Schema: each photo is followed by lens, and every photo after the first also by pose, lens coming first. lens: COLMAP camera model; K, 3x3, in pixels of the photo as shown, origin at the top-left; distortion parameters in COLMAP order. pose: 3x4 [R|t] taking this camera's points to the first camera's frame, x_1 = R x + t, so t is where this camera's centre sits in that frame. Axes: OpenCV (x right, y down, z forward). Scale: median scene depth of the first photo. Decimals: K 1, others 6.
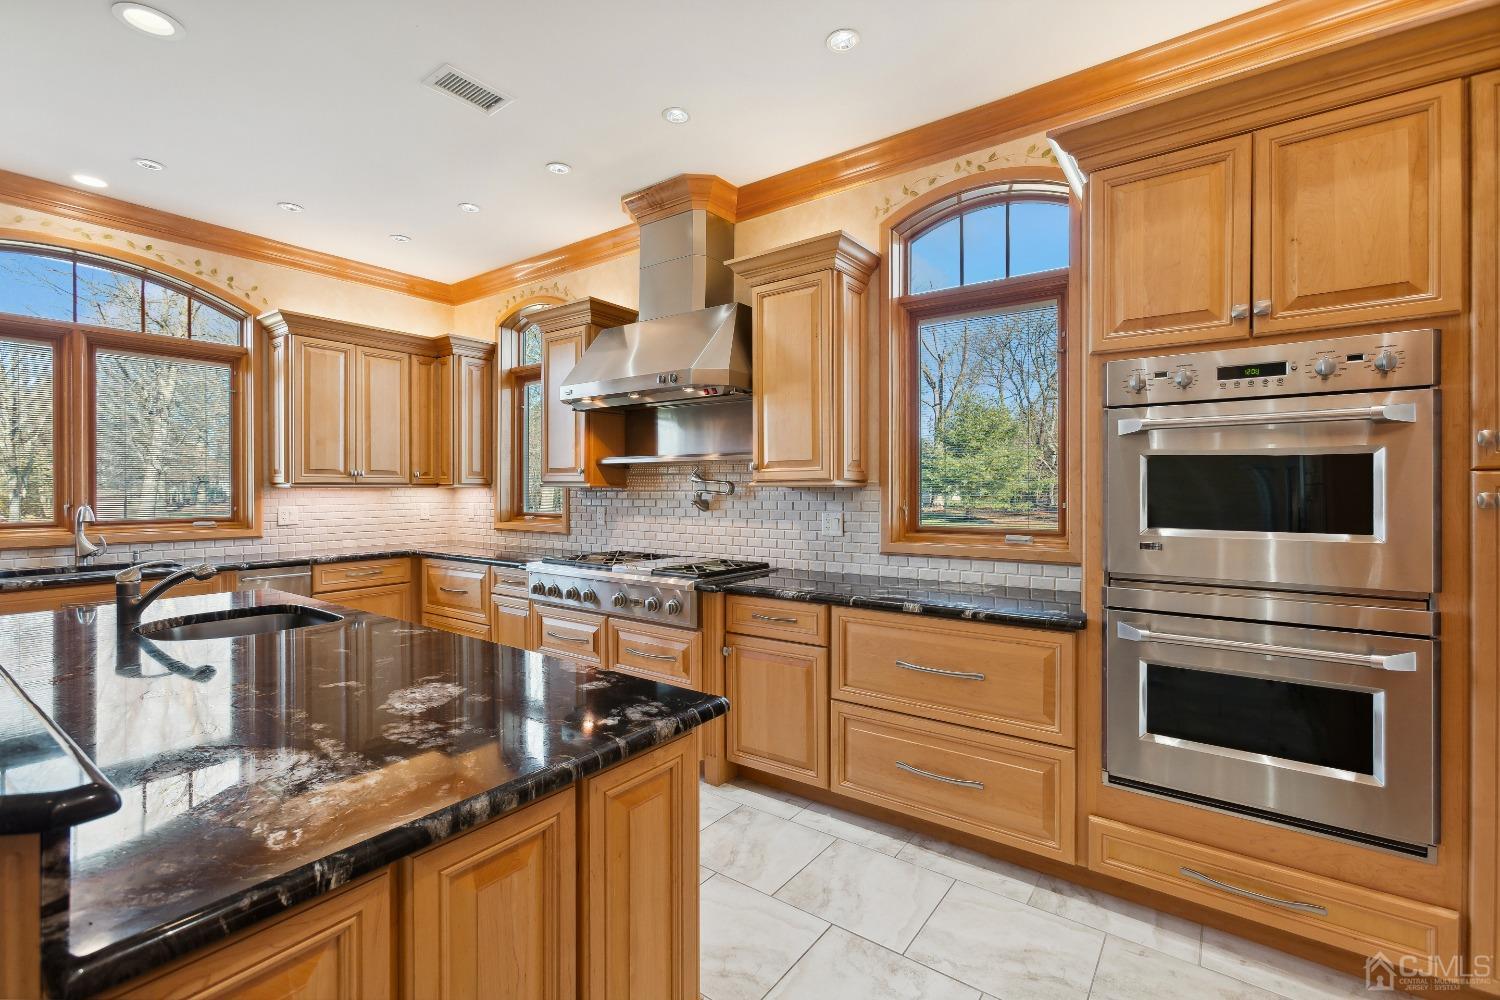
lens RADIAL K [[659.7, 0, 746.5], [0, 659.7, 489.9], [0, 0, 1]] dist [-0.000498, -0.000142]
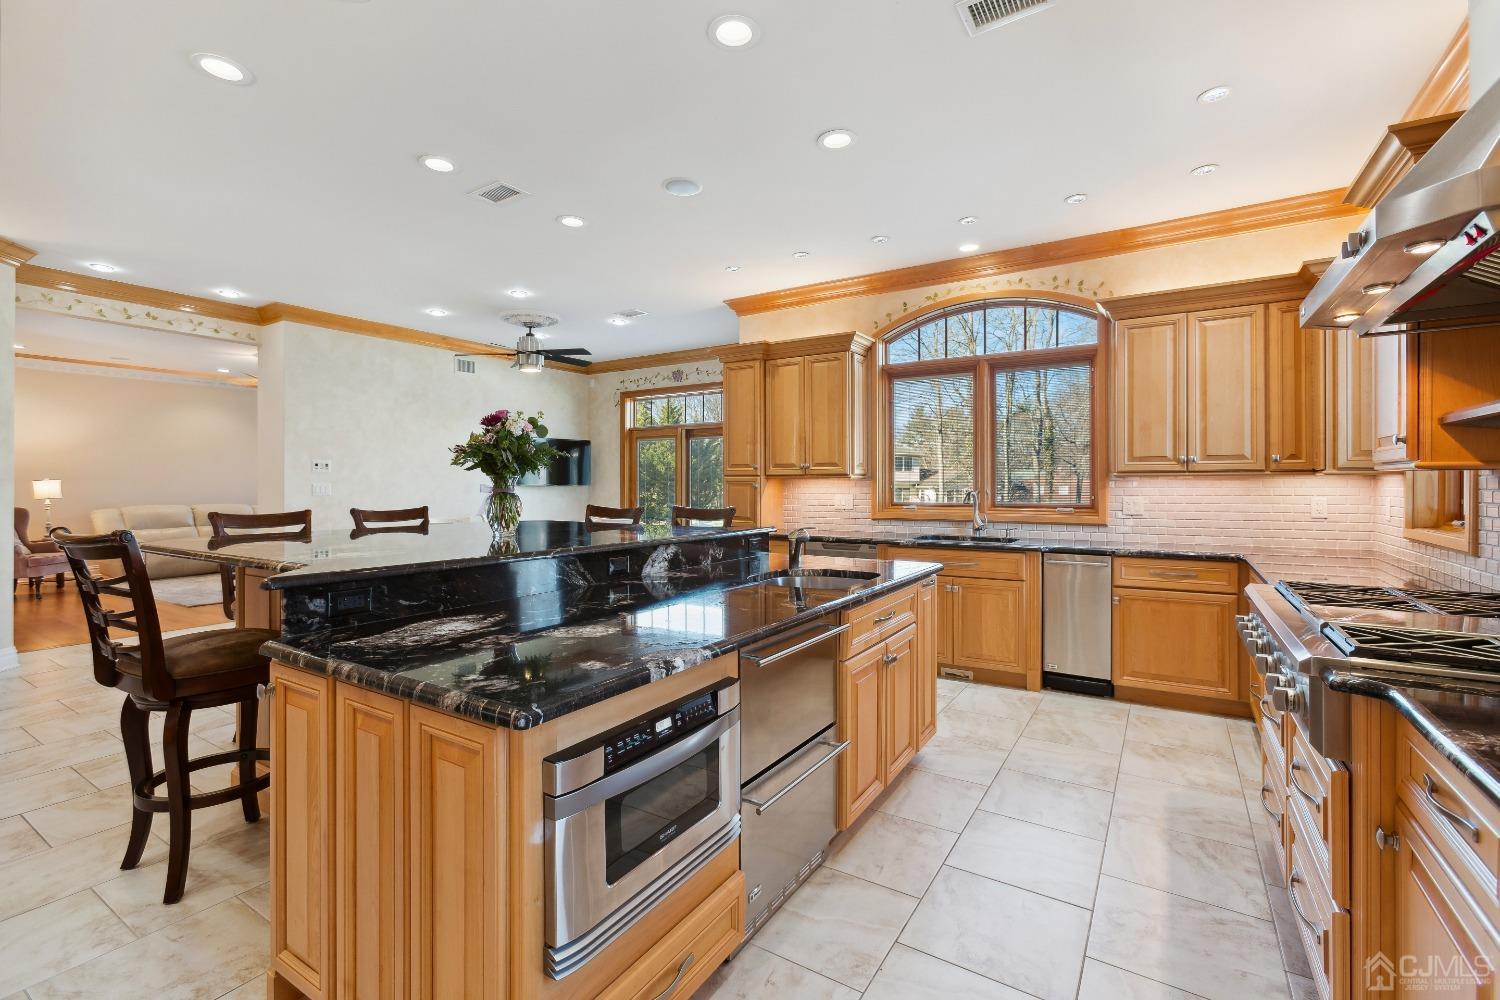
lens RADIAL K [[659.7, 0, 746.5], [0, 659.7, 489.9], [0, 0, 1]] dist [-0.000498, -0.000142]
pose [[0.068327, 0.007564, -0.997634, 0.258139], [0.002044, 0.999968, 0.007722, 0.008006], [0.997661, -0.002566, 0.068309, 0.385321]]
